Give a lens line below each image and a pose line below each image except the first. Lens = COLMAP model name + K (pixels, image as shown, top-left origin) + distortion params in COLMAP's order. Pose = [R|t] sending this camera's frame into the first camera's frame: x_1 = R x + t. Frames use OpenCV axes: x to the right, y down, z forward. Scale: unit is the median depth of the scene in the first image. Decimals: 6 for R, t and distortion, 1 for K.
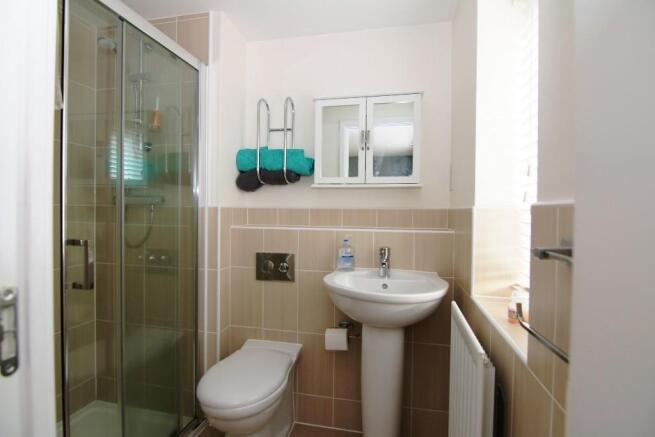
lens RADIAL K [[335.9, 0, 327.5], [0, 335.9, 218.5], [0, 0, 1]] dist [-0.001110, -0.000069]
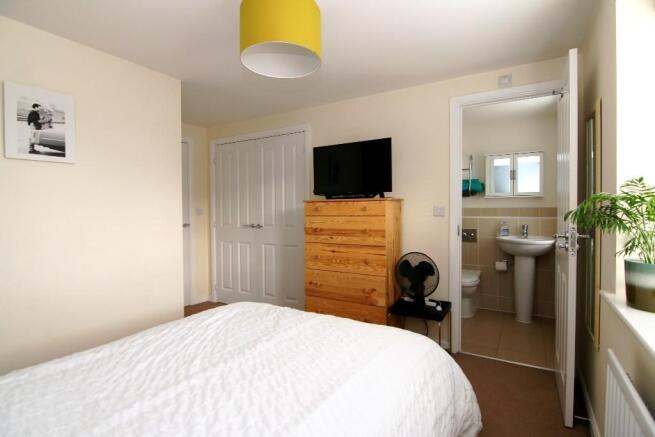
lens RADIAL K [[335.9, 0, 327.5], [0, 335.9, 218.5], [0, 0, 1]] dist [-0.001110, -0.000069]
pose [[0.947557, -0.004594, -0.319553, -0.341704], [0.006704, 0.999962, 0.005504, 0.021522], [0.319516, -0.007357, 0.947552, -1.458734]]
